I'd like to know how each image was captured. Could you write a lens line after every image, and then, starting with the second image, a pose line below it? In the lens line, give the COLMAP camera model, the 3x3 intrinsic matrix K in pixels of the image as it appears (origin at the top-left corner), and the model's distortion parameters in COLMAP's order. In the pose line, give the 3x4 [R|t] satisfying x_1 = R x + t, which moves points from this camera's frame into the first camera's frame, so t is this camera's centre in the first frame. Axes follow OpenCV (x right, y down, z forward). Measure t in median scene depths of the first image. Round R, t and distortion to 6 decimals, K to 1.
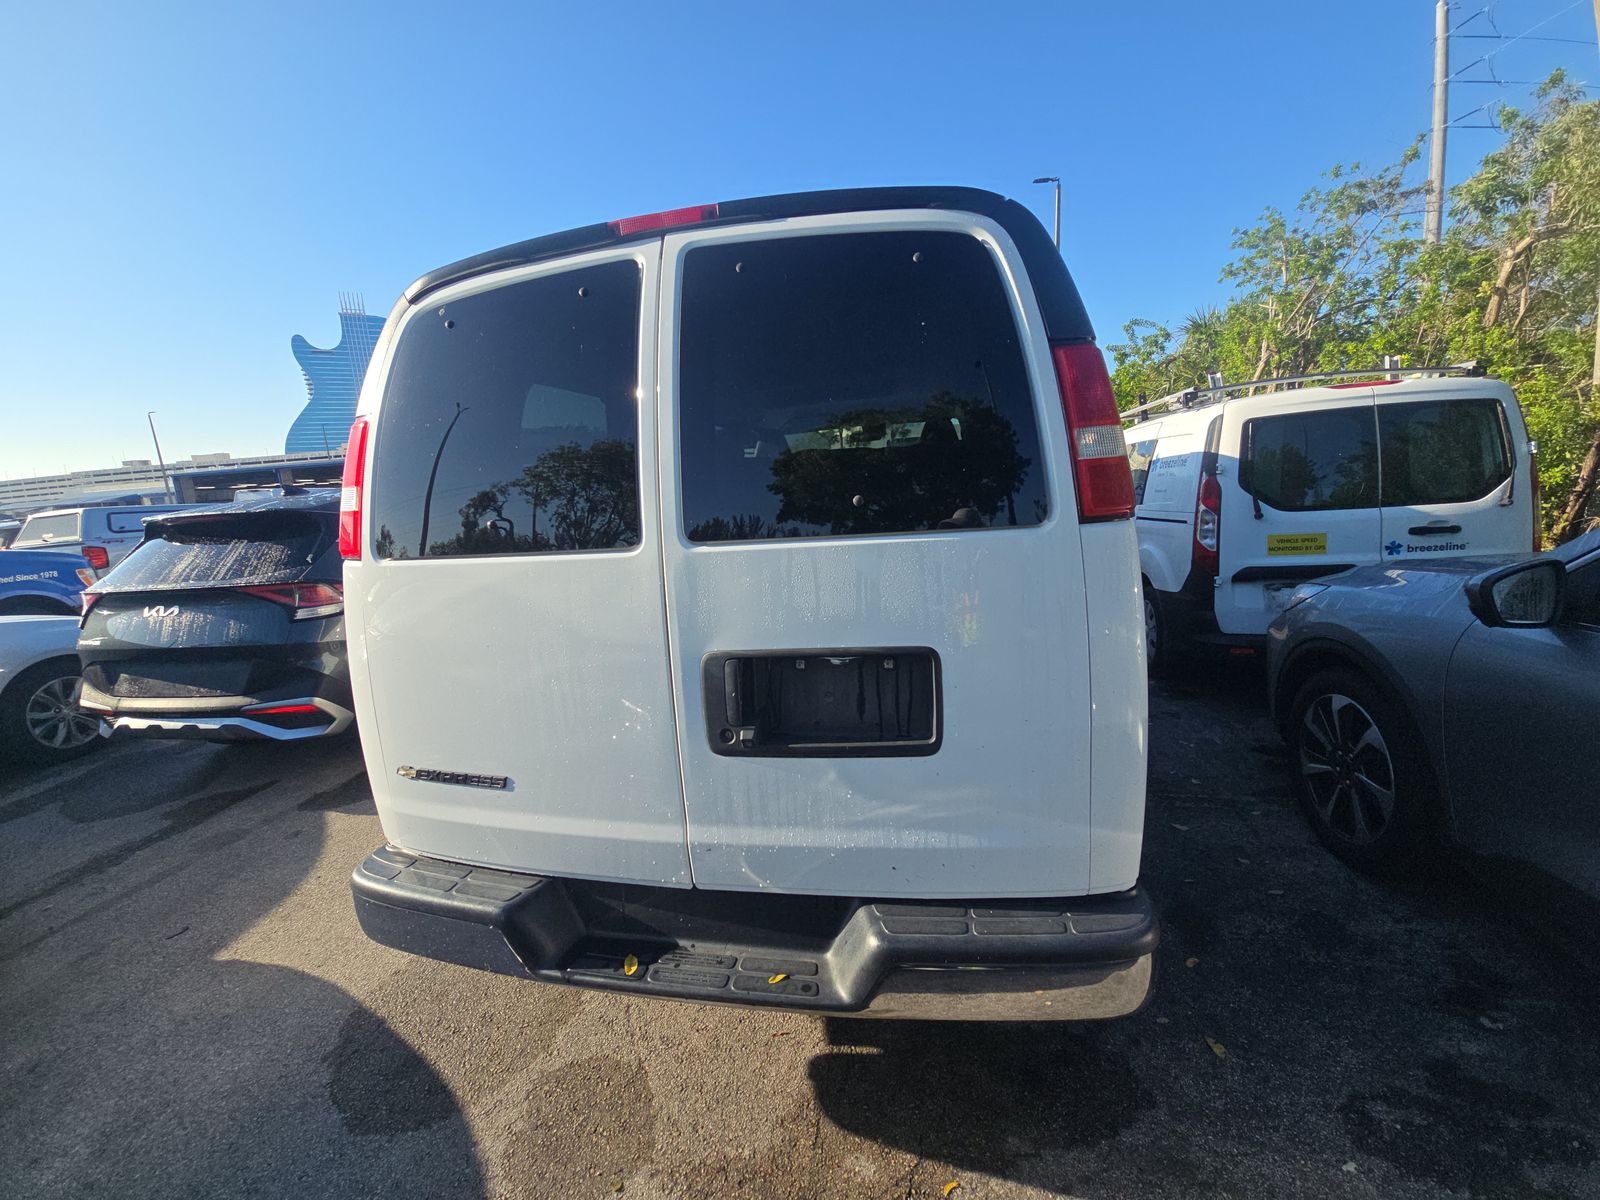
lens RADIAL K [[628.3, 0, 766.9], [0, 628.3, 599.7], [0, 0, 1]] dist [0.023319, -0.016453]
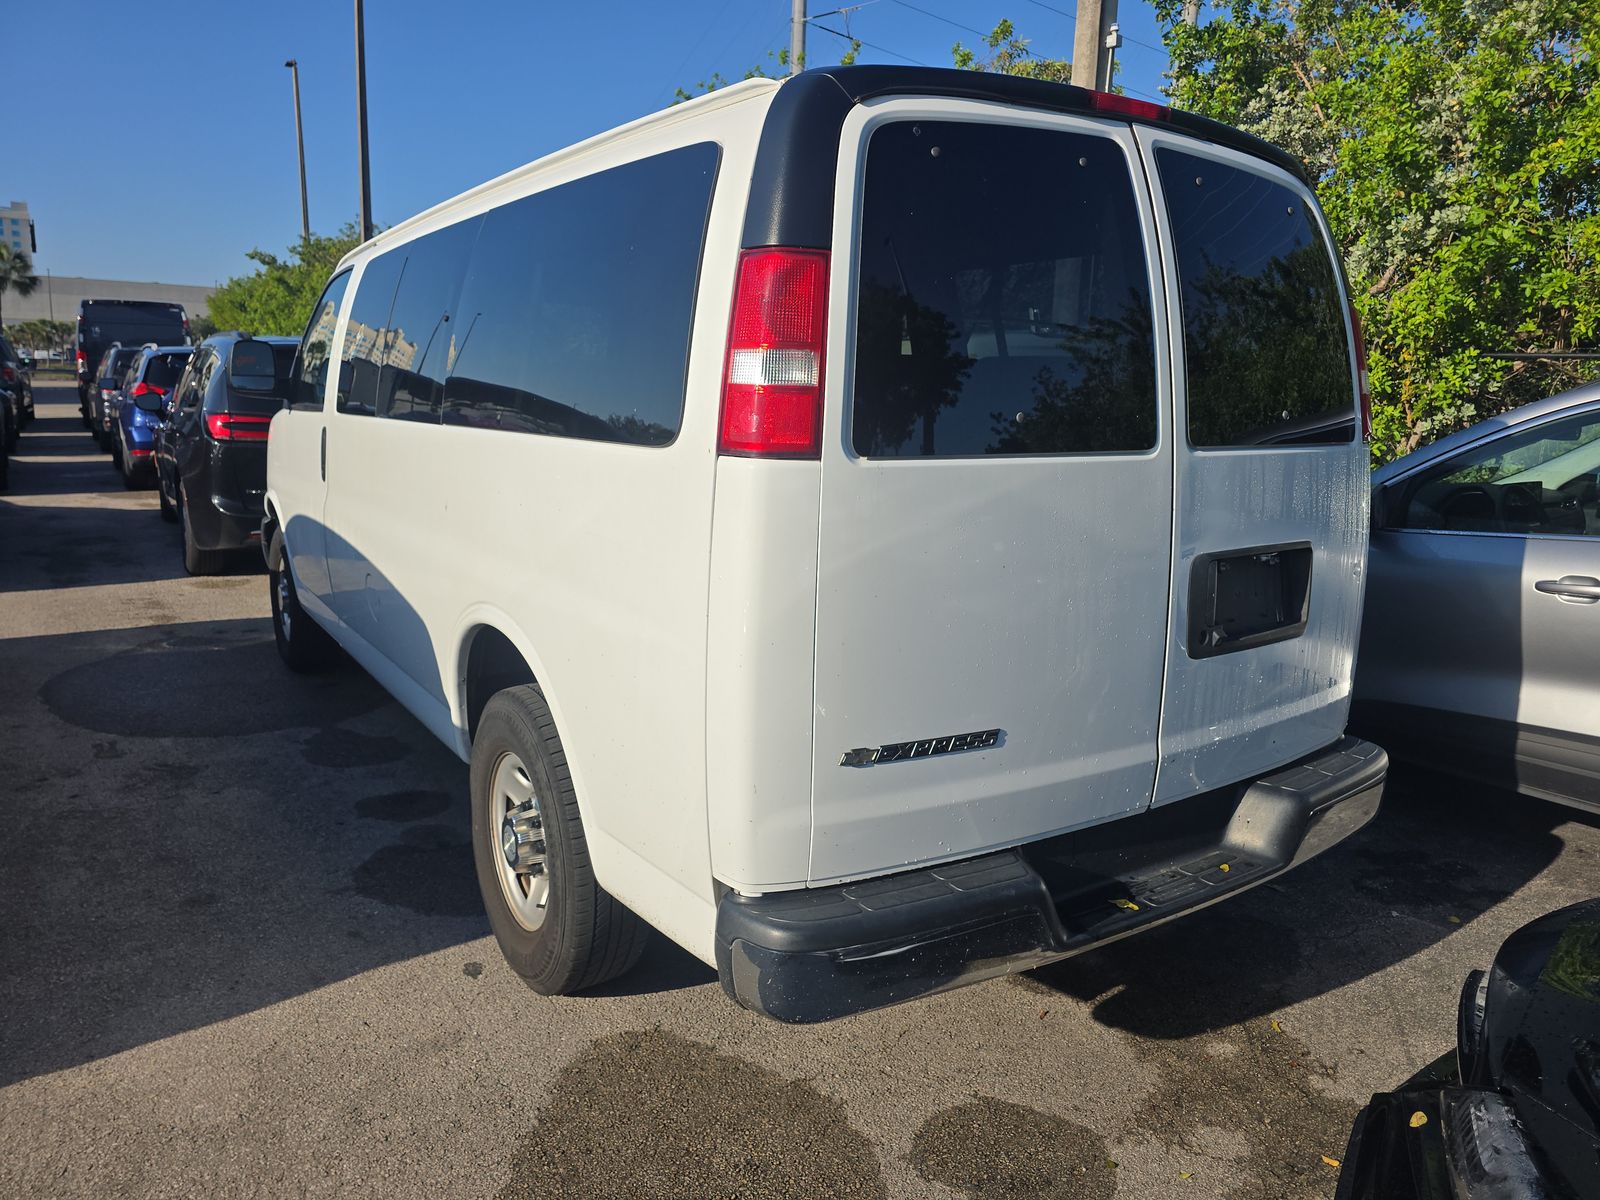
lens RADIAL K [[1128.7, 0, 692.1], [0, 1128.7, 612.1], [0, 0, 1]] dist [0.077176, -0.094079]
pose [[0.705427, -0.057024, 0.706485, -1.700845], [0.061172, 0.997937, 0.019469, 0.076329], [-0.706138, 0.029483, 0.707460, 0.241351]]
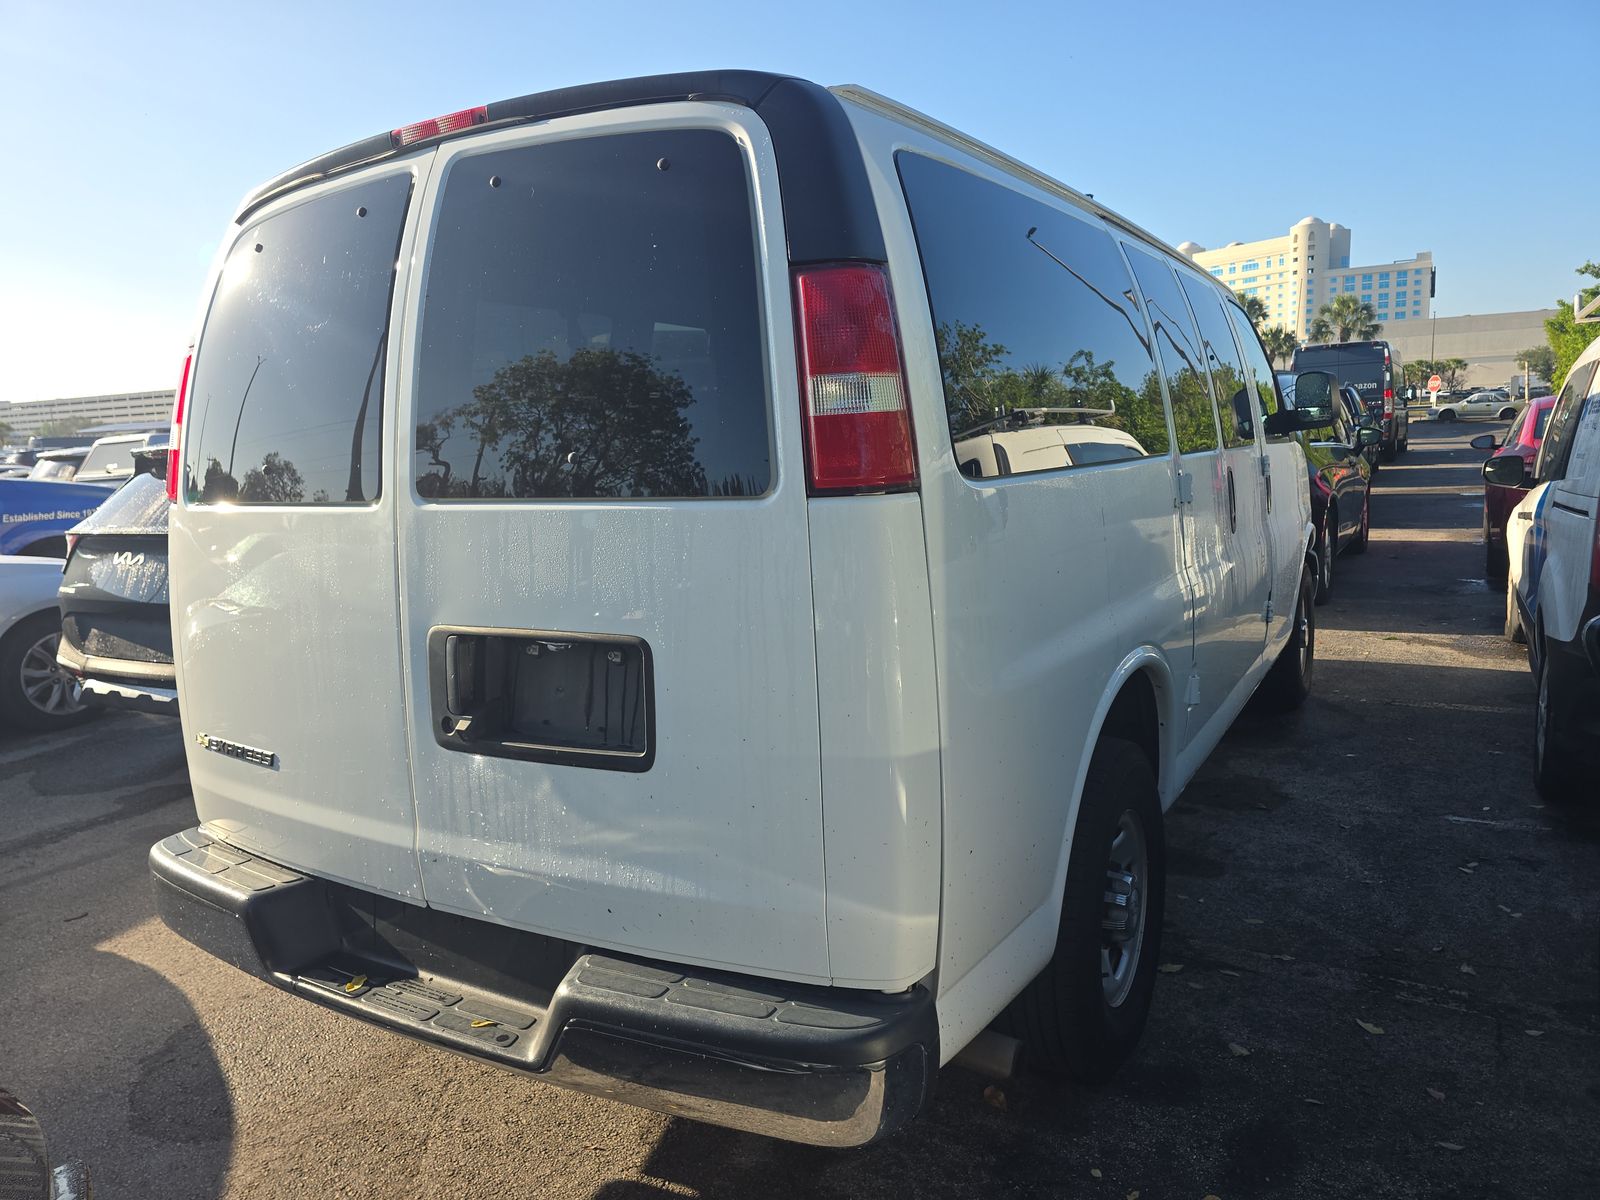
lens RADIAL K [[1055.1, 0, 800.0], [0, 1055.1, 600.0], [0, 0, 1]] dist [0.082225, -0.087816]
pose [[0.947934, 0.074177, -0.309709, 0.723789], [-0.078280, 0.996931, -0.000823, 0.008513], [0.308697, 0.025024, 0.950831, -0.204943]]
